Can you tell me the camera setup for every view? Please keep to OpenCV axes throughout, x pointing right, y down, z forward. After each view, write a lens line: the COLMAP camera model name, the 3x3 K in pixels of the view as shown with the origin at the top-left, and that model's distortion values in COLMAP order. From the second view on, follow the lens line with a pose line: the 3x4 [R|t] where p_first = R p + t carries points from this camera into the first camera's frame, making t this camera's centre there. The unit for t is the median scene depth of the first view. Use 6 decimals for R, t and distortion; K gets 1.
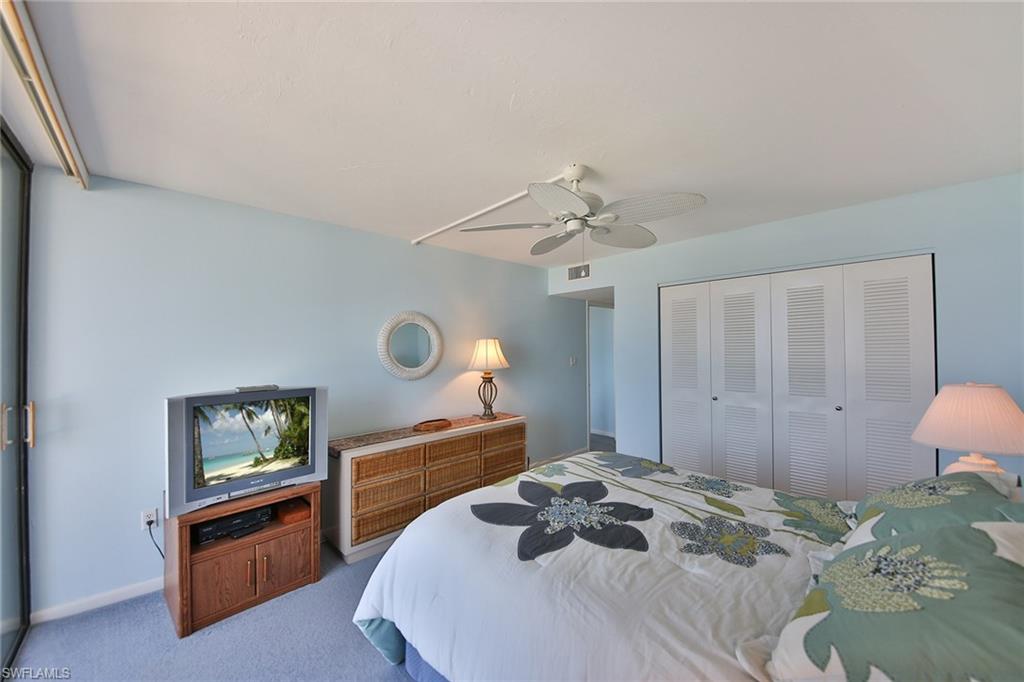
lens RADIAL K [[382.7, 0, 510.1], [0, 382.7, 341.1], [0, 0, 1]] dist [-0.030404, -0.000311]
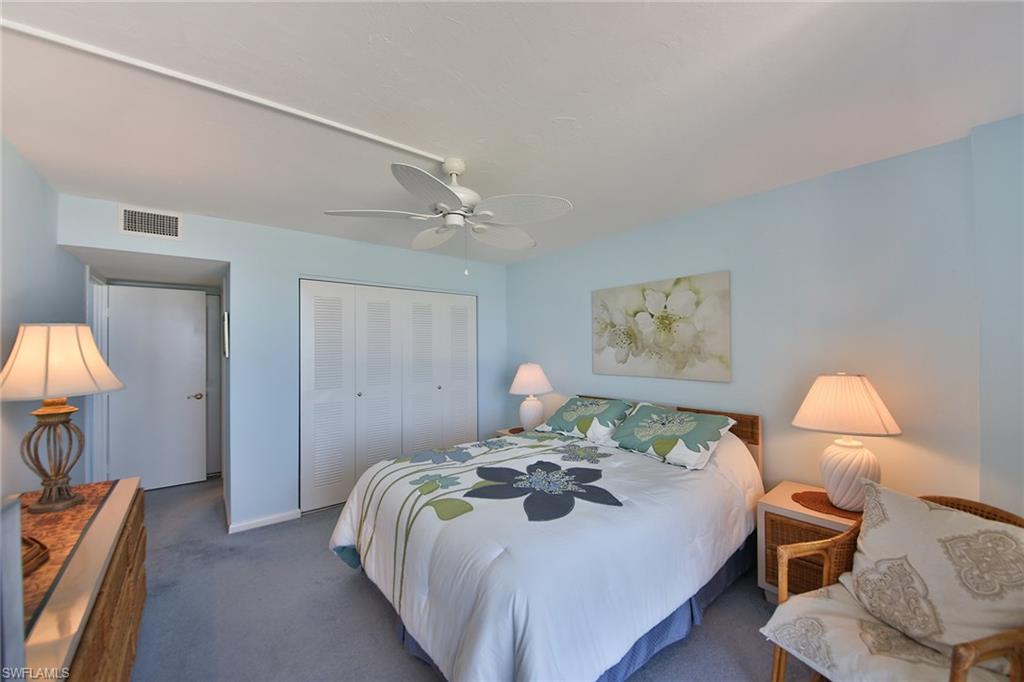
lens RADIAL K [[382.7, 0, 510.1], [0, 382.7, 341.1], [0, 0, 1]] dist [-0.030404, -0.000311]
pose [[0.039503, 0.019934, 0.999021, -0.861121], [-0.014697, 0.999704, -0.019366, 0.025968], [-0.999111, -0.013918, 0.039784, 0.876717]]
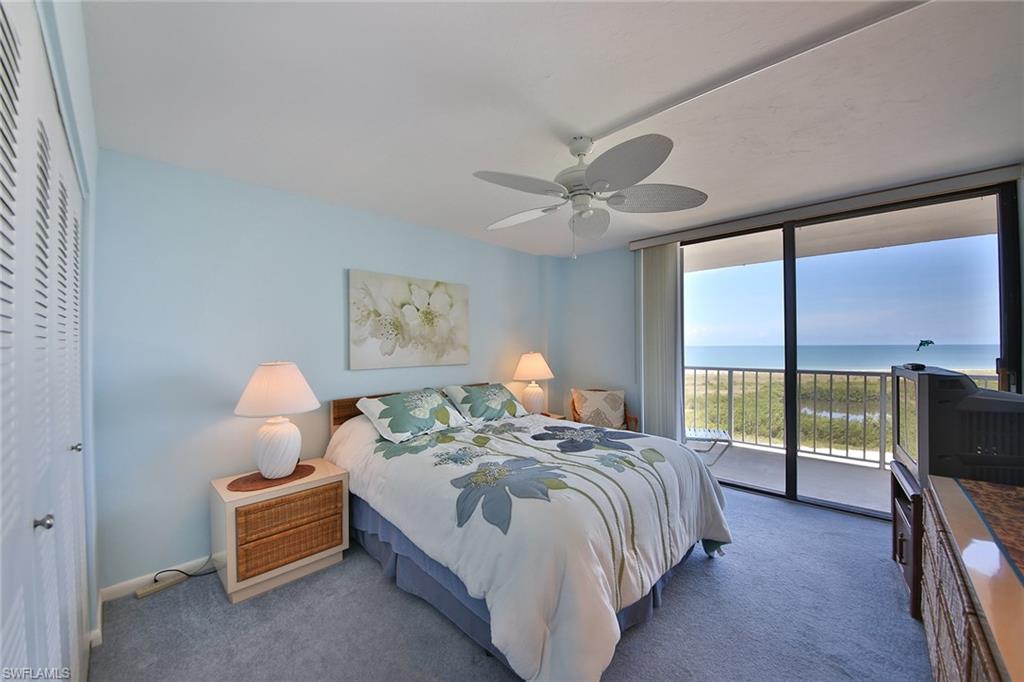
lens RADIAL K [[355.5, 0, 531.7], [0, 355.5, 345.2], [0, 0, 1]] dist [0.000152, -0.000044]
pose [[-0.995271, 0.012199, -0.096364, 0.419725], [0.014296, 0.999675, -0.021101, 0.083539], [0.096076, -0.022378, -0.995122, 2.018225]]
